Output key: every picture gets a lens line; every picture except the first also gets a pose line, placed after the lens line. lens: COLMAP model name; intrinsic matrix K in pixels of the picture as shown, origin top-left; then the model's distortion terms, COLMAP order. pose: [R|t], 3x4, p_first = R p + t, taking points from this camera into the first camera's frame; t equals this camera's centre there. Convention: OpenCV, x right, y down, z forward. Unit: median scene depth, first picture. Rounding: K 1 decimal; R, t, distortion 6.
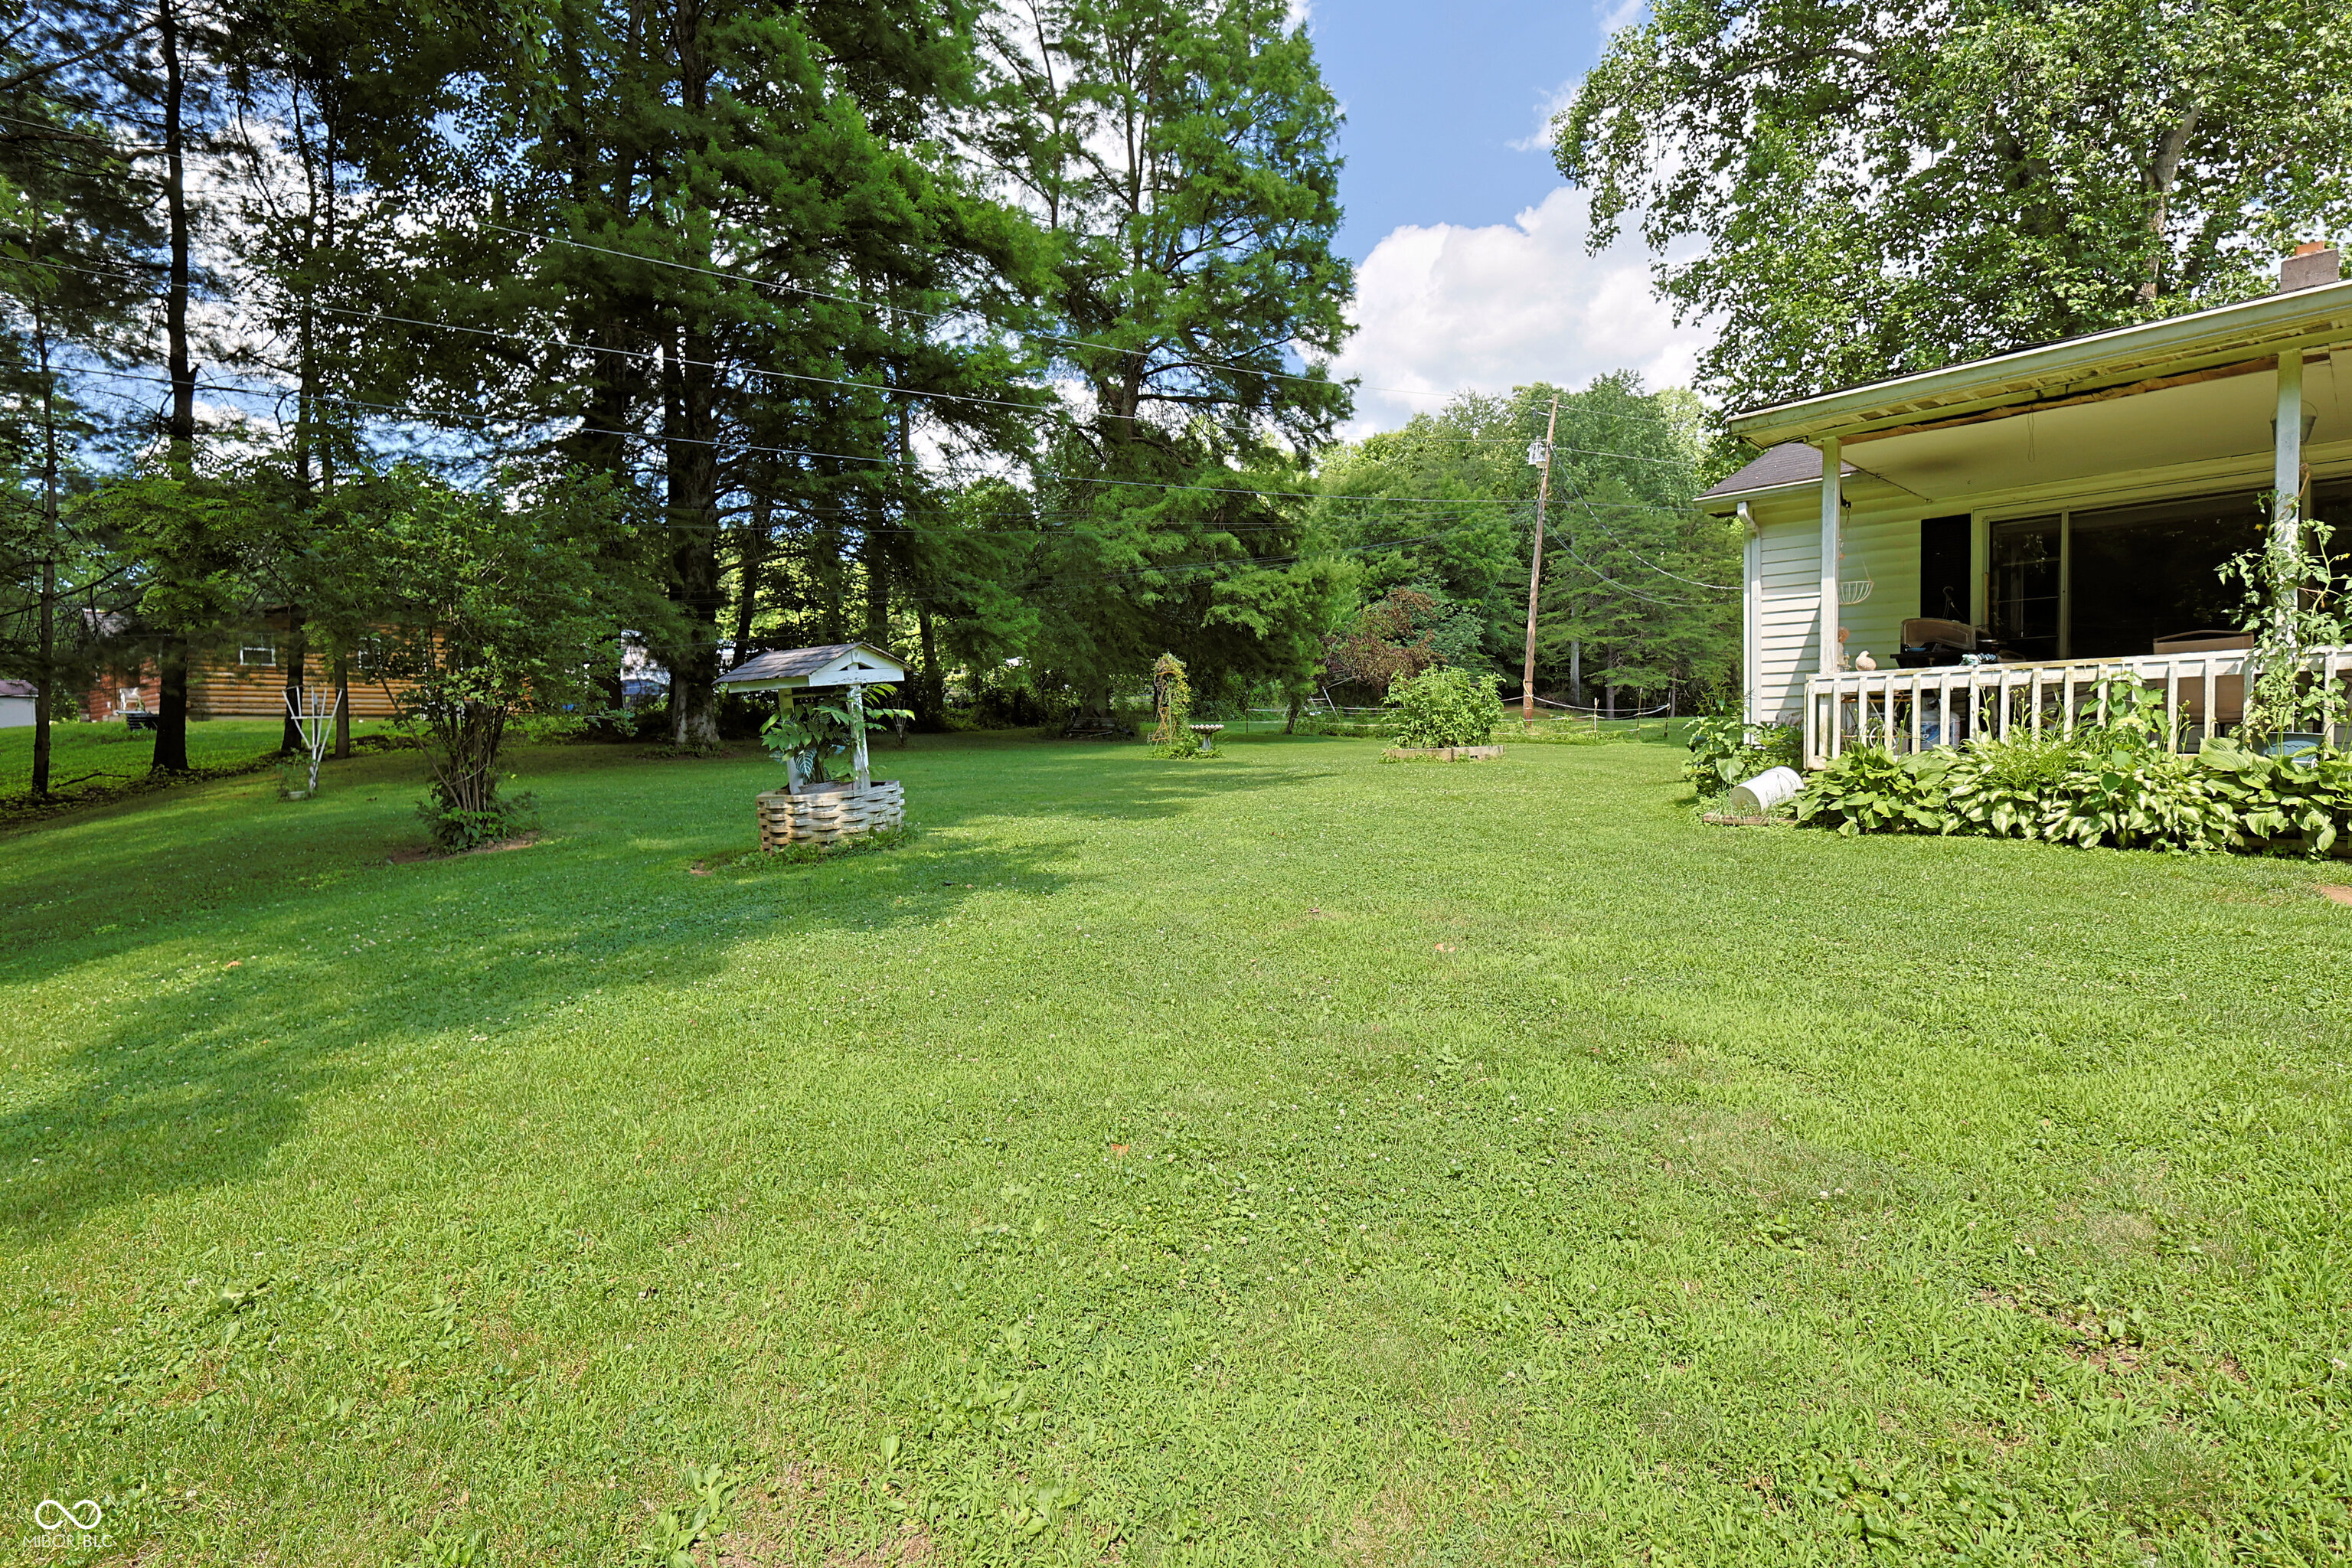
lens RADIAL K [[1125.3, 0, 1166.6], [0, 1125.3, 792.6], [0, 0, 1]] dist [0.003802, 0.000723]
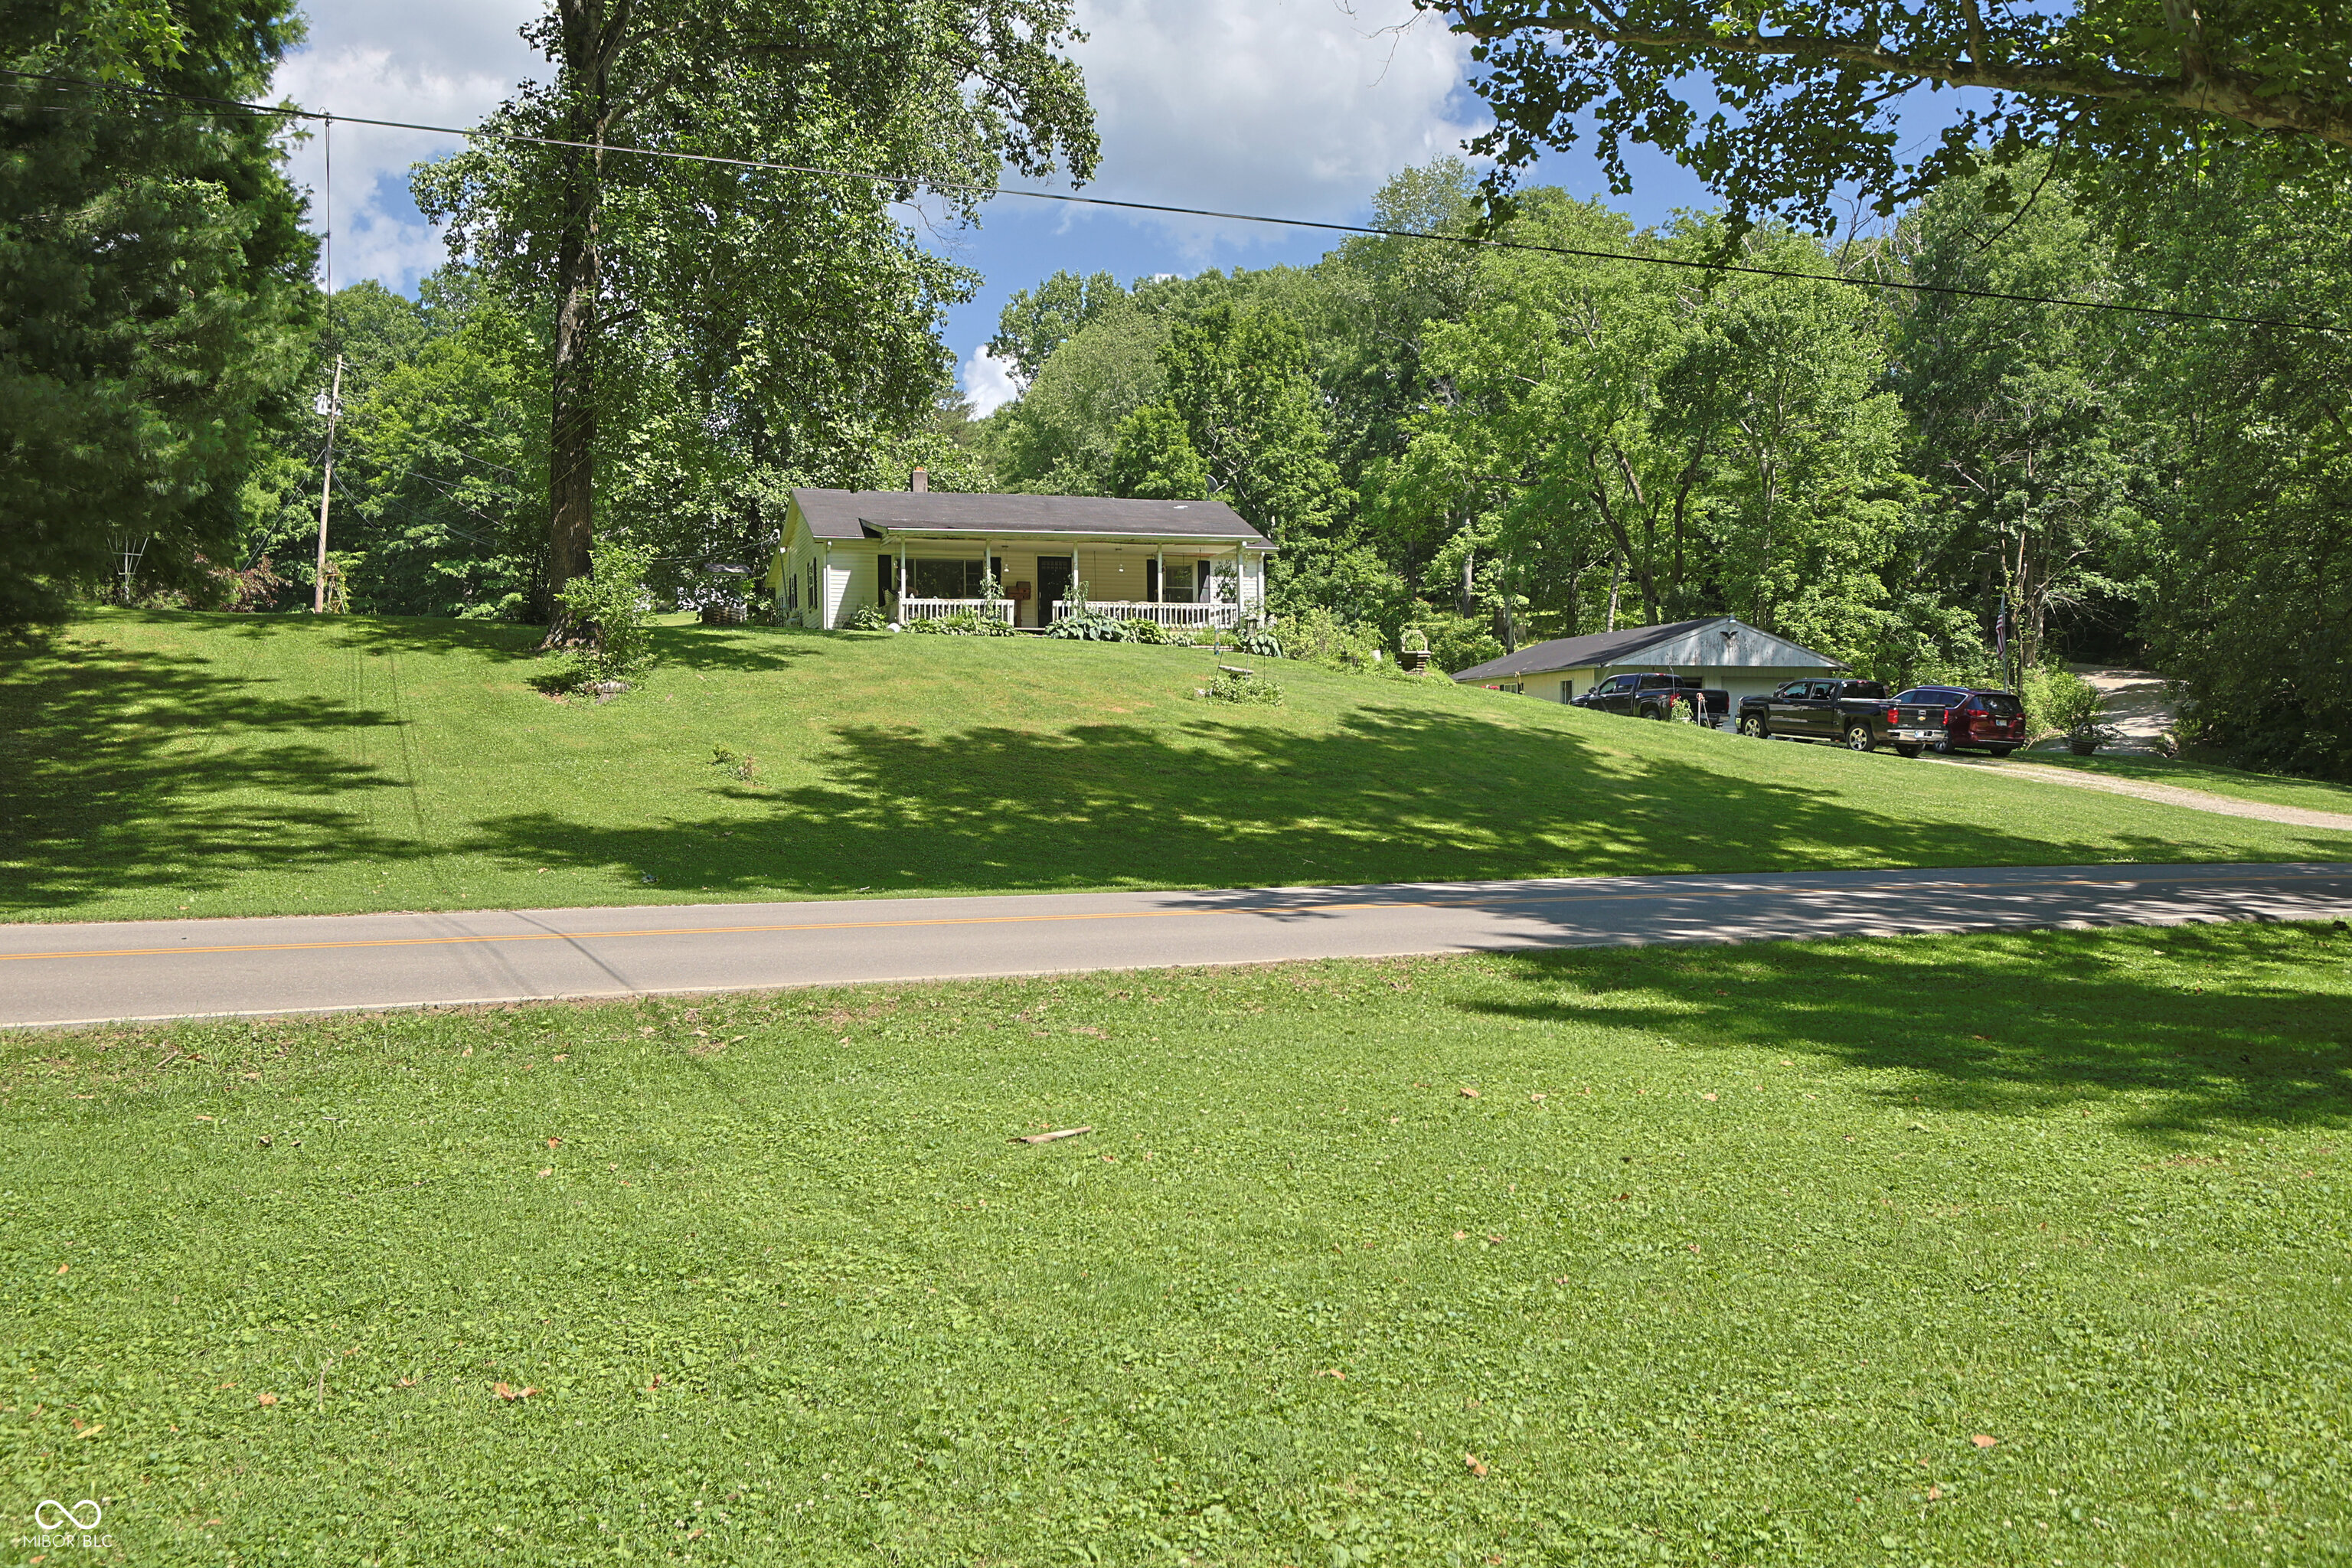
lens RADIAL K [[1992.3, 0, 1166.7], [0, 1992.3, 774.4], [0, 0, 1]] dist [-0.001552, 0.007314]
pose [[0.437749, 0.011673, 0.899022, -1.419839], [0.041357, 0.998596, -0.033103, 0.209257], [-0.898146, 0.051672, 0.436651, -0.754176]]
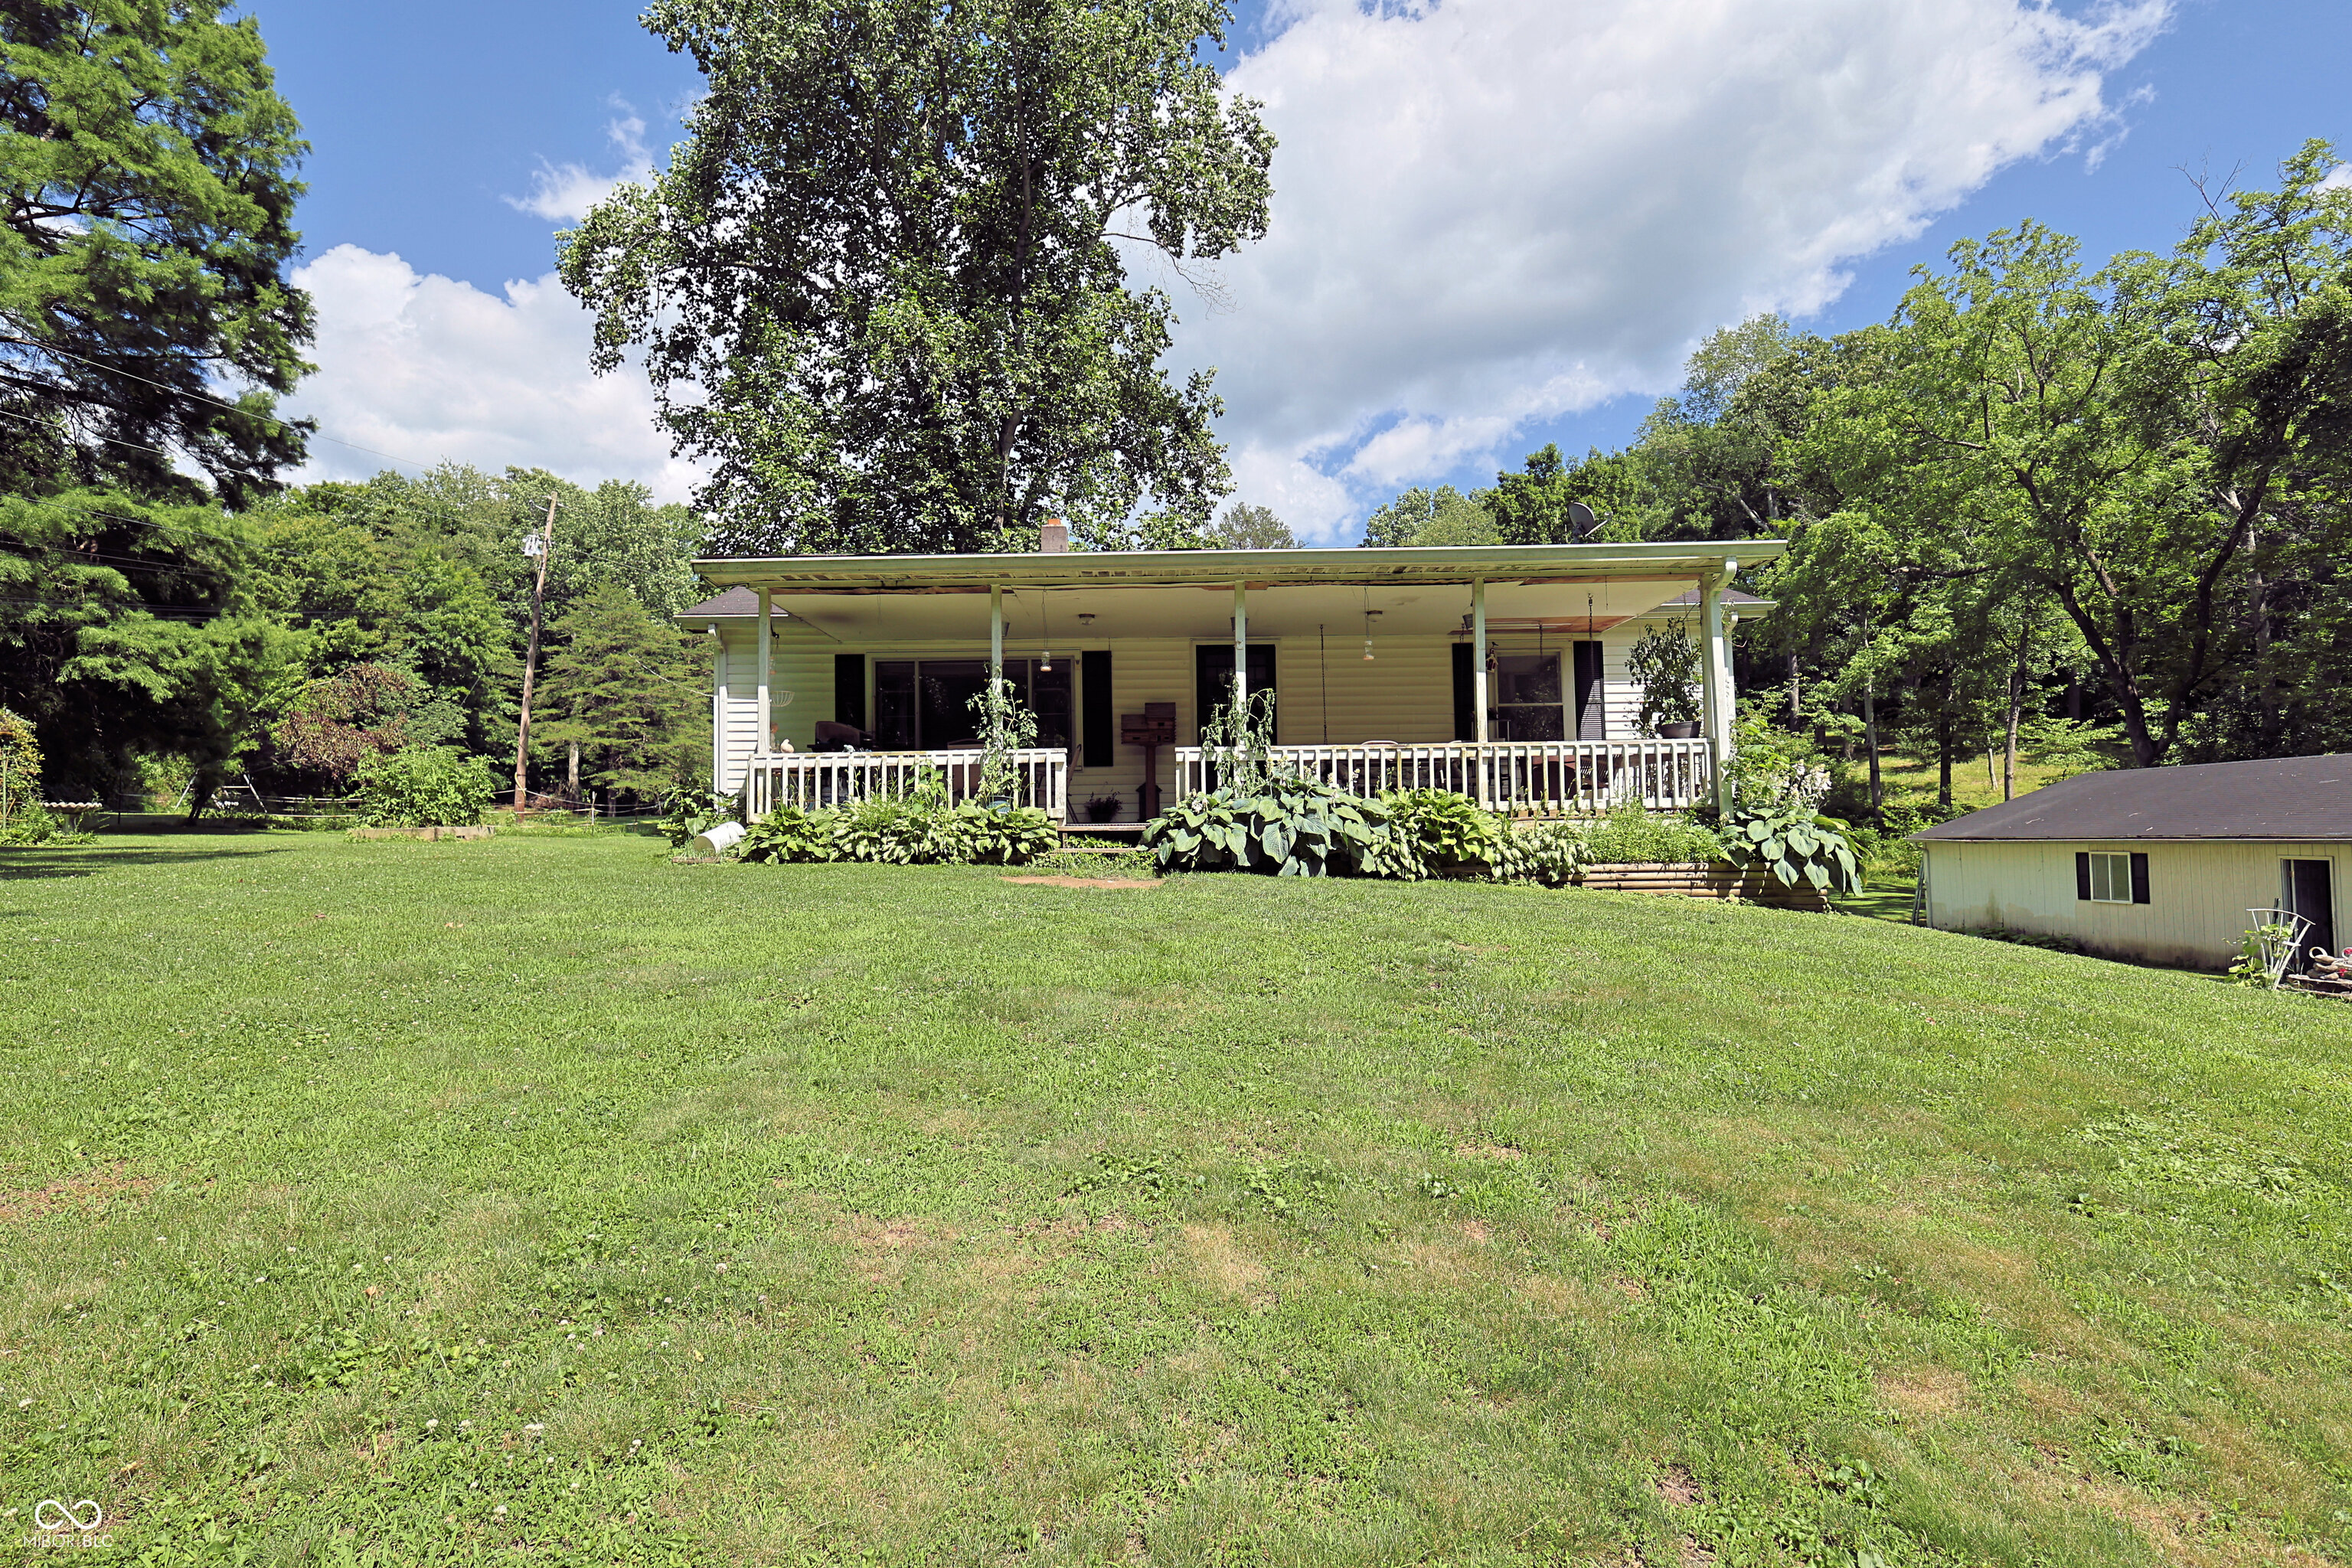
lens RADIAL K [[1125.3, 0, 1180.0], [0, 1125.3, 770.9], [0, 0, 1]] dist [0.003802, 0.000723]
pose [[0.667245, 0.047844, 0.743300, -0.028004], [0.038090, 0.994437, -0.098202, 0.019947], [-0.743864, 0.093837, 0.661711, -0.083692]]
